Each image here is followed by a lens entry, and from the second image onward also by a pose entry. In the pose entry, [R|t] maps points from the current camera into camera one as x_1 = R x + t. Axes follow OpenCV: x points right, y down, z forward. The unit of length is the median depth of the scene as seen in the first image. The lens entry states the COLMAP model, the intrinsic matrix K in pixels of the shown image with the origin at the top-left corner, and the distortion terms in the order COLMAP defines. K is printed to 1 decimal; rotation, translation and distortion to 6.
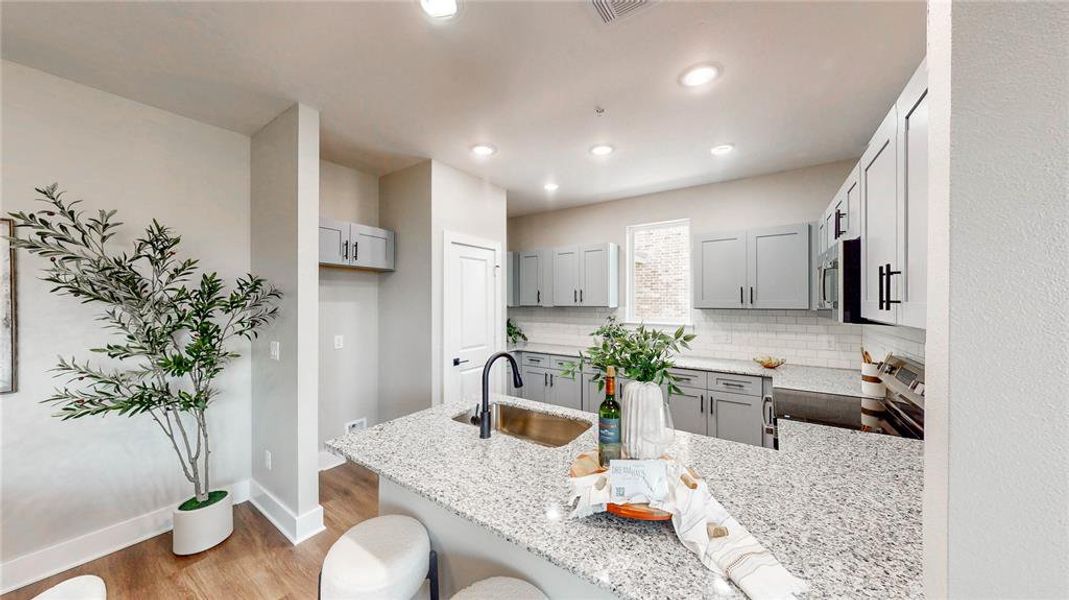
lens RADIAL K [[341.2, 0, 535.0], [0, 341.2, 301.9], [0, 0, 1]] dist [0.000514, 0.000014]
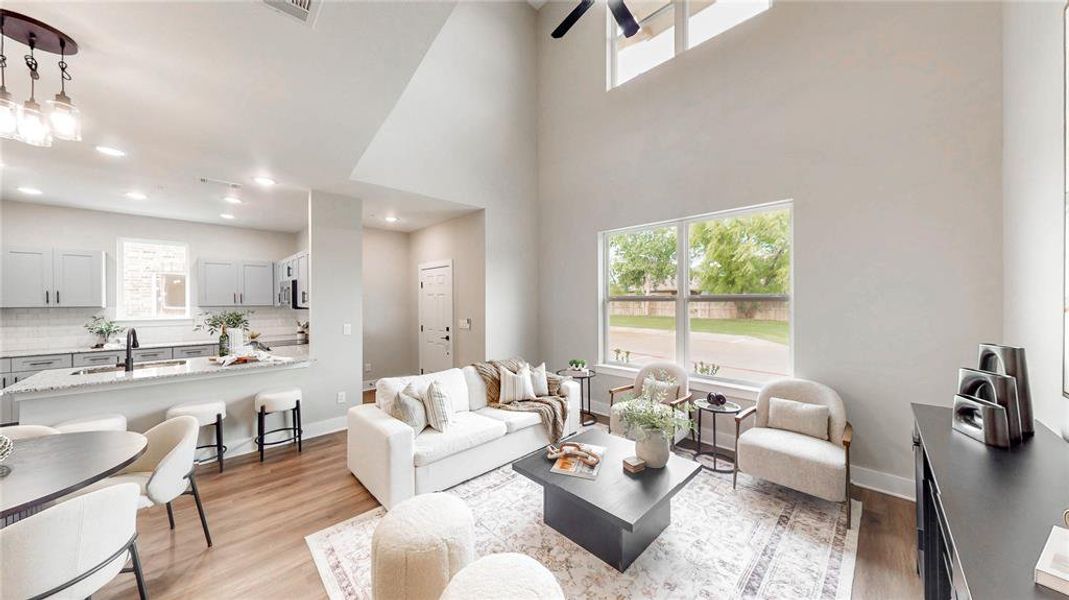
lens RADIAL K [[341.2, 0, 535.0], [0, 341.2, 301.9], [0, 0, 1]] dist [0.000514, 0.000014]
pose [[0.192248, -0.003982, 0.981338, -1.243010], [0.006862, 0.999973, 0.002713, 0.008341], [-0.981322, 0.006212, 0.192270, -1.274061]]
